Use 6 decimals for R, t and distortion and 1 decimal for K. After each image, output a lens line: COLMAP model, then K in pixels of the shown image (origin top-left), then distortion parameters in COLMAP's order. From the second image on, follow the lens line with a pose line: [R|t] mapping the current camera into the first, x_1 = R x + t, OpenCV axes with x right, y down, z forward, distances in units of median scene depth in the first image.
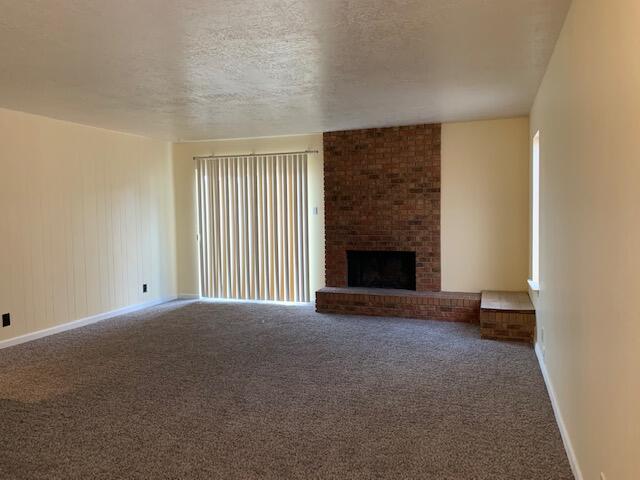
lens RADIAL K [[487.2, 0, 319.2], [0, 487.2, 241.3], [0, 0, 1]] dist [0.010381, -0.013918]
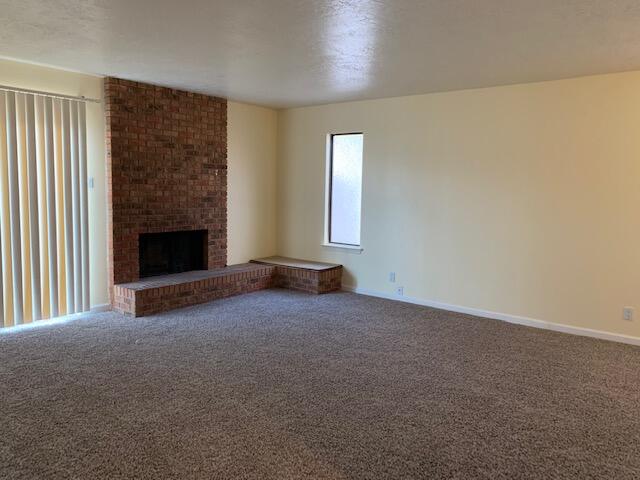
lens RADIAL K [[487.2, 0, 319.8], [0, 487.2, 237.7], [0, 0, 1]] dist [0.010381, -0.013918]
pose [[0.303805, -0.080274, 0.949346, -0.632776], [0.034401, 0.996719, 0.073271, -0.024960], [-0.952113, 0.010398, 0.305570, 0.489886]]
